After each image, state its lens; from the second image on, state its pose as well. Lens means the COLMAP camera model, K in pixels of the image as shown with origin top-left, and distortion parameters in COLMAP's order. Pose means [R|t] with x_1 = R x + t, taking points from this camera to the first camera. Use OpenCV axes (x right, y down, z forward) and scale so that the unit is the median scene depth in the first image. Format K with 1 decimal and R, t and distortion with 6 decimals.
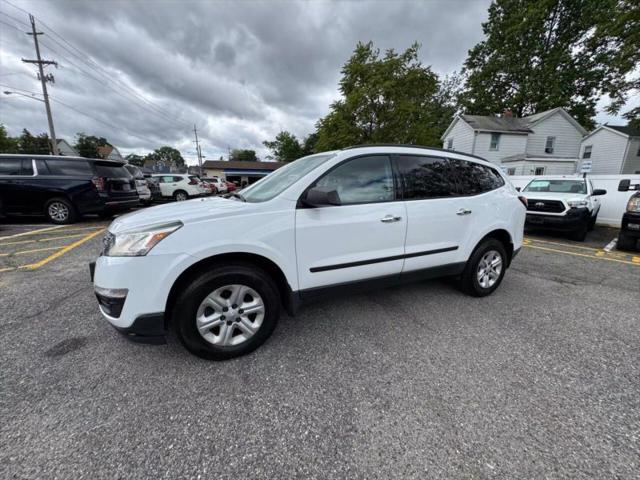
lens RADIAL K [[257.6, 0, 320.4], [0, 257.6, 235.6], [0, 0, 1]] dist [0.000580, -0.000155]
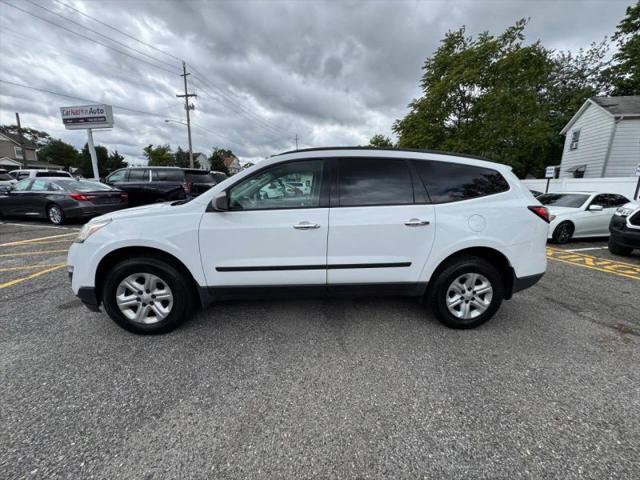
lens RADIAL K [[257.6, 0, 320.4], [0, 257.6, 235.6], [0, 0, 1]] dist [0.000580, -0.000155]
pose [[0.935580, 0.064959, -0.347090, 0.212483], [-0.069741, 0.997564, -0.001289, -0.010208], [0.346161, 0.025412, 0.937831, 0.037731]]
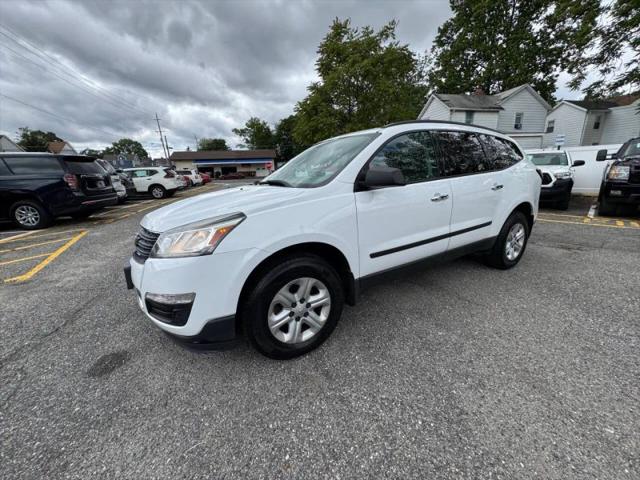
lens RADIAL K [[257.6, 0, 320.4], [0, 257.6, 235.6], [0, 0, 1]] dist [0.000580, -0.000155]
pose [[0.993725, -0.073773, 0.084072, -0.085619], [0.069435, 0.996156, 0.053408, -0.001279], [-0.087689, -0.047236, 0.995027, 0.020597]]
